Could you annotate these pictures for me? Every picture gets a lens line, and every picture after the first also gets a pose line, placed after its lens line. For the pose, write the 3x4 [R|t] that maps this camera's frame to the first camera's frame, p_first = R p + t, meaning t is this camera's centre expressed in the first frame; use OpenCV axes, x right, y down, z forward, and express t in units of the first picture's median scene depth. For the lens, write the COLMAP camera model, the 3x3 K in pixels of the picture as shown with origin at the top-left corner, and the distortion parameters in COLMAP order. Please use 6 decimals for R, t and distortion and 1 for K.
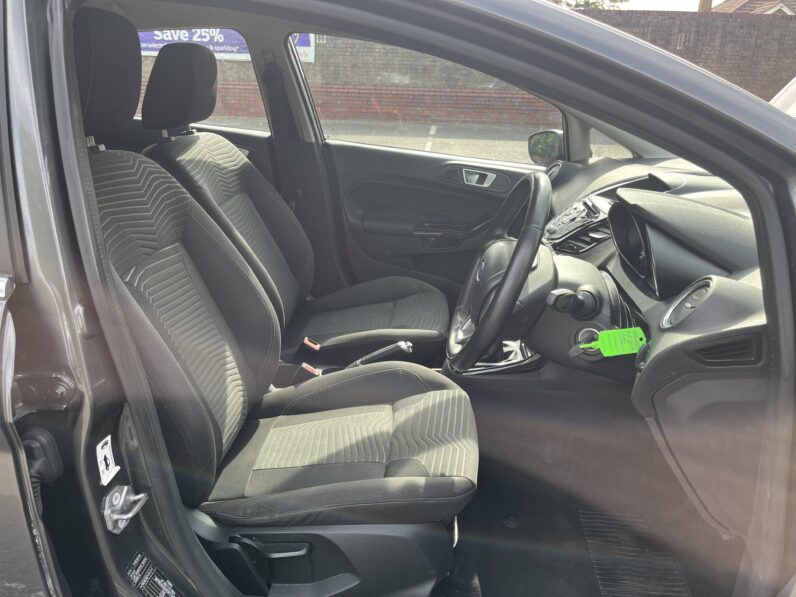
lens RADIAL K [[620.0, 0, 394.2], [0, 620.0, 298.7], [0, 0, 1]] dist [0.042928, -0.068934]
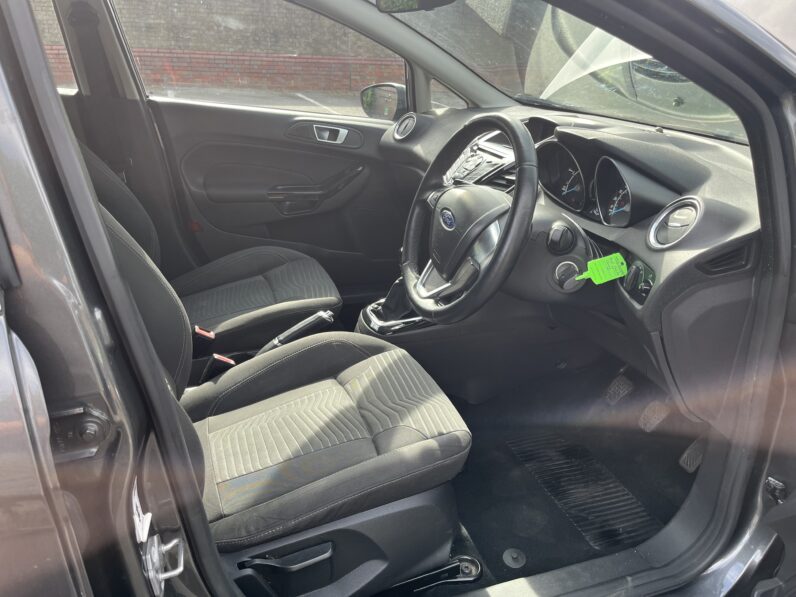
lens RADIAL K [[620.0, 0, 398.7], [0, 620.0, 299.2], [0, 0, 1]] dist [0.042928, -0.068934]
pose [[0.906260, -0.149751, 0.395306, -0.247116], [0.130064, 0.988564, 0.076312, -0.004331], [-0.402214, -0.017744, 0.915374, 0.107251]]
